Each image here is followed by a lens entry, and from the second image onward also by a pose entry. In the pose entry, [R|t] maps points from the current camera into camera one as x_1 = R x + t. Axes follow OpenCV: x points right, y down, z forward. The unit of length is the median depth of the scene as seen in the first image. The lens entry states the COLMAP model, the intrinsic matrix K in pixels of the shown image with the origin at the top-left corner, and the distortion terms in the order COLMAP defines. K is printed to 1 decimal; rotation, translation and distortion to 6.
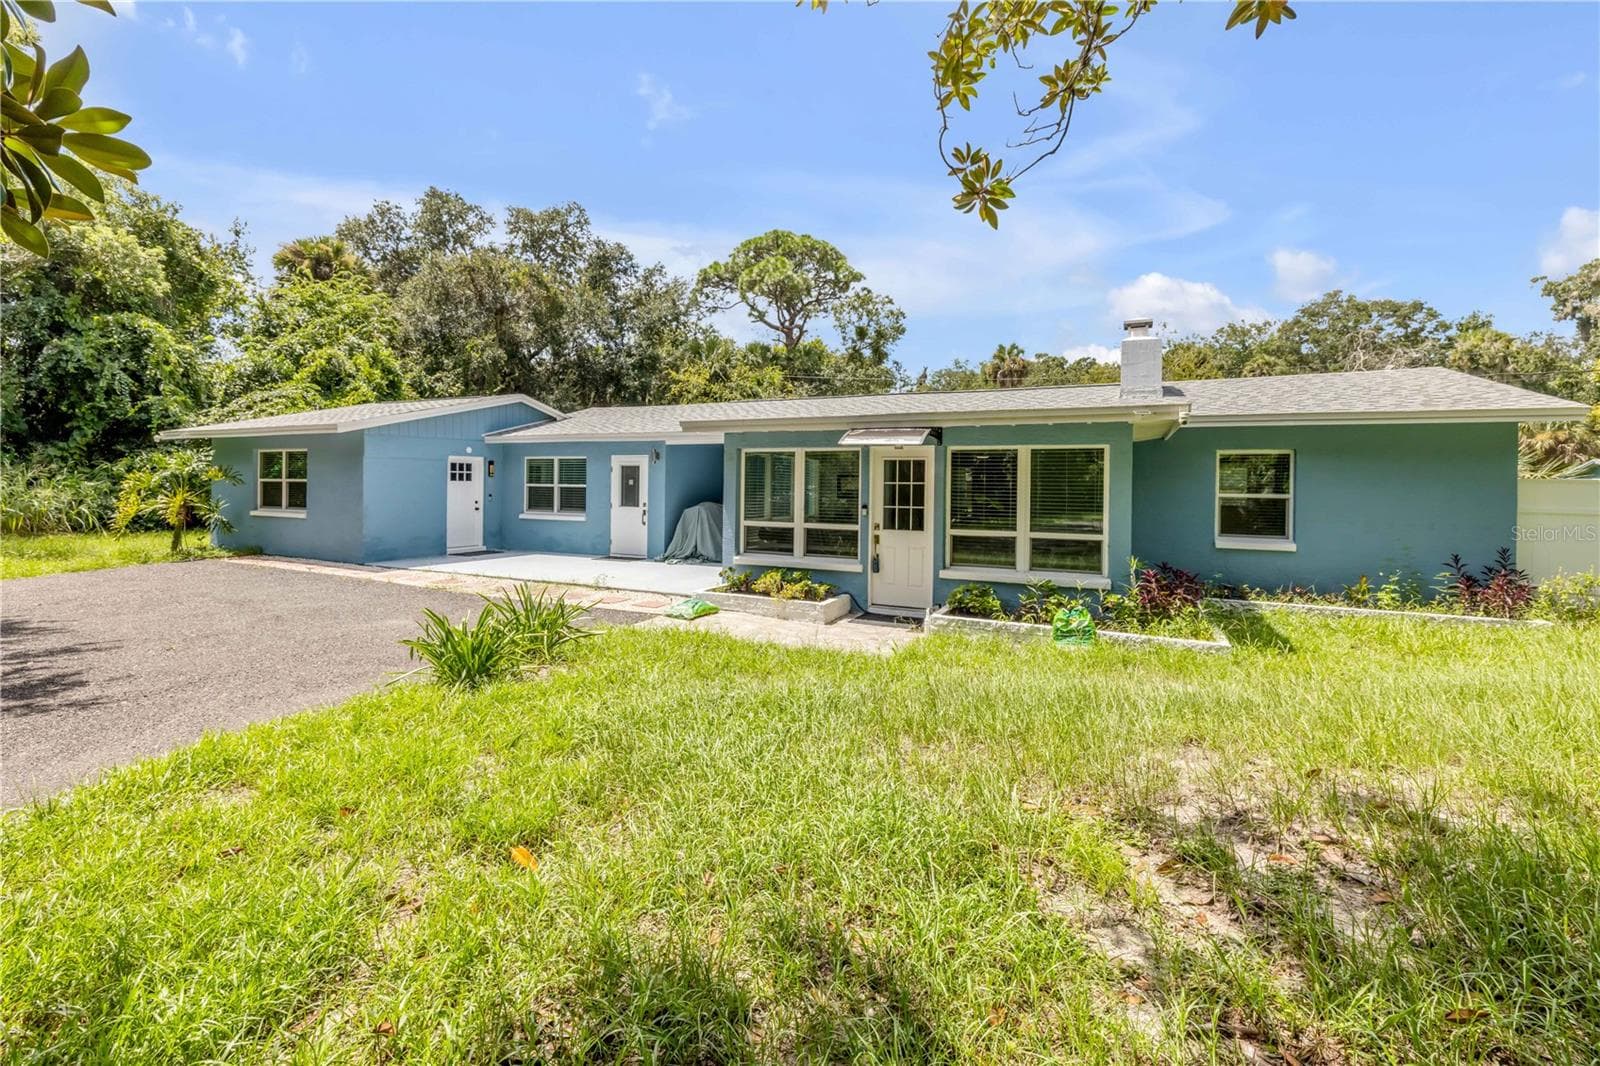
lens RADIAL K [[692.3, 0, 792.7], [0, 692.3, 481.0], [0, 0, 1]] dist [0.000972, 0.000105]
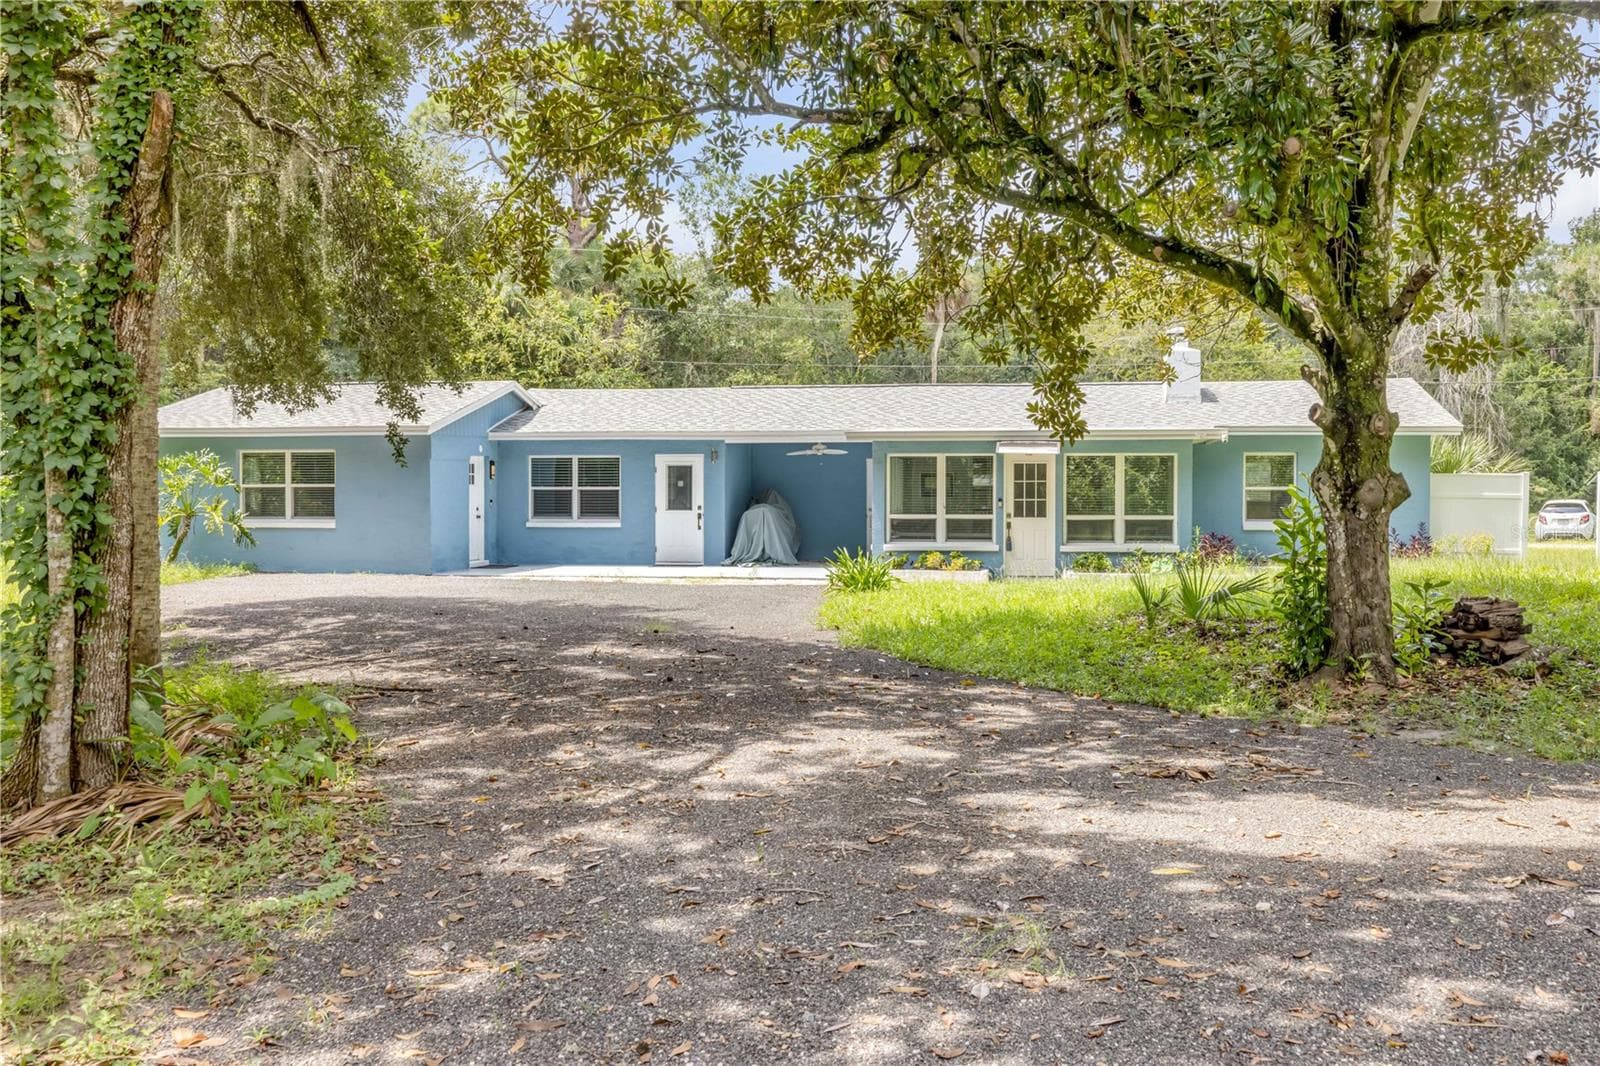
lens RADIAL K [[1572.1, 0, 796.3], [0, 1572.1, 504.5], [0, 0, 1]] dist [0.002691, -0.002030]
pose [[0.963860, -0.014862, 0.265994, -0.592004], [0.010195, 0.999769, 0.018920, -0.007738], [-0.266214, -0.015525, 0.963789, -0.976633]]
